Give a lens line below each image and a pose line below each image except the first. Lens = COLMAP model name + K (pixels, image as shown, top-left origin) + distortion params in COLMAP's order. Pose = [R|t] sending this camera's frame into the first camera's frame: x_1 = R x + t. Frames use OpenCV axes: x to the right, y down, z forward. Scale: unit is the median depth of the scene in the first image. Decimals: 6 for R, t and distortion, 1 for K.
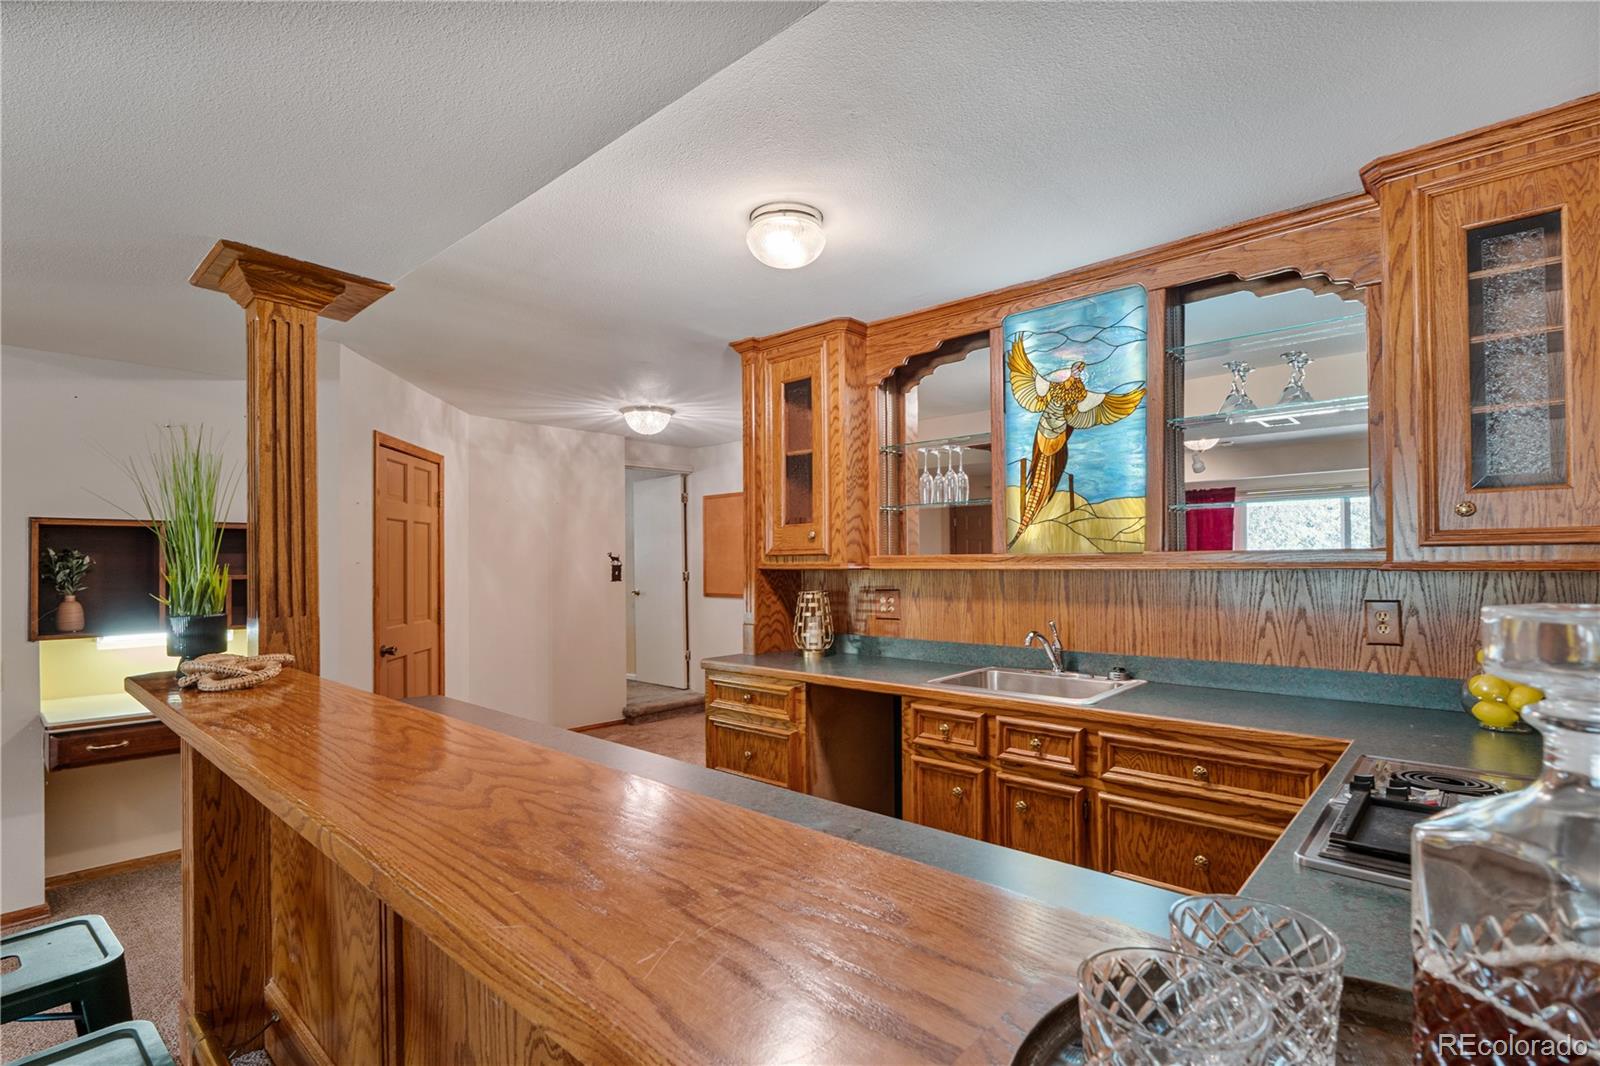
lens RADIAL K [[763.2, 0, 790.7], [0, 763.2, 541.7], [0, 0, 1]] dist [-0.027100, -0.000165]
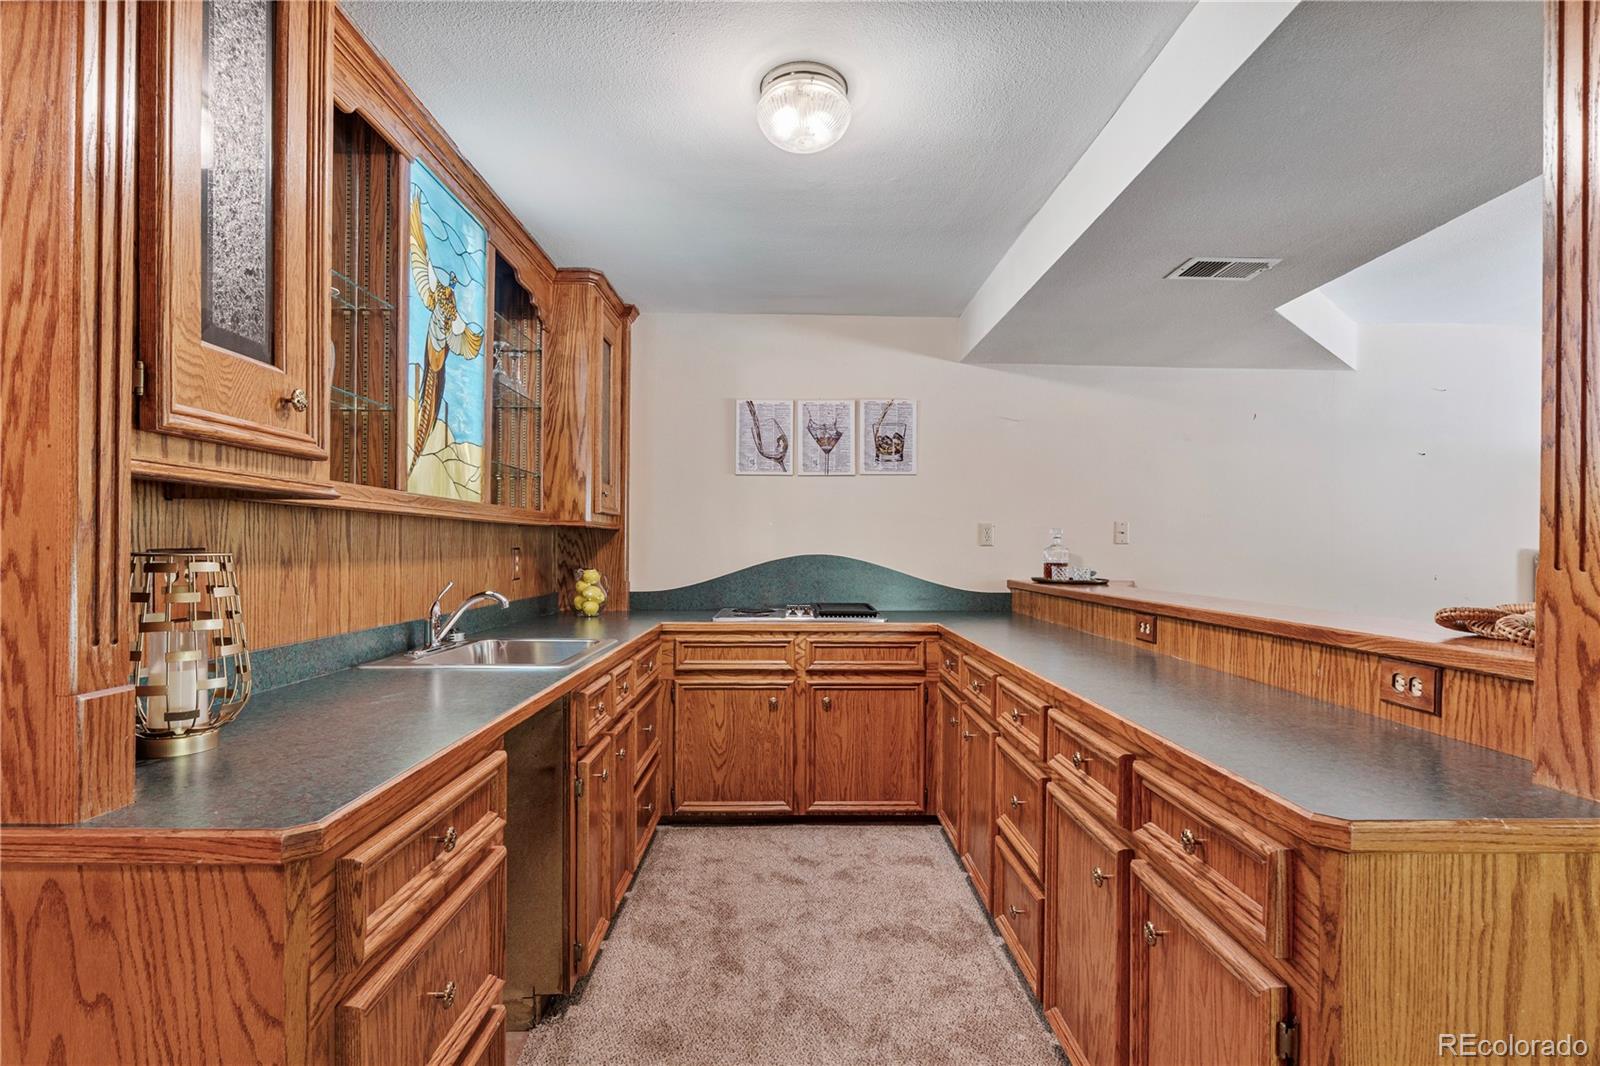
lens RADIAL K [[796.9, 0, 802.1], [0, 796.9, 554.0], [0, 0, 1]] dist [-0.000035, -0.000020]
pose [[-0.698571, 0.002215, 0.715538, -0.451145], [-0.014281, 0.999753, -0.017038, 0.073755], [-0.715399, -0.022121, -0.698366, 1.152184]]
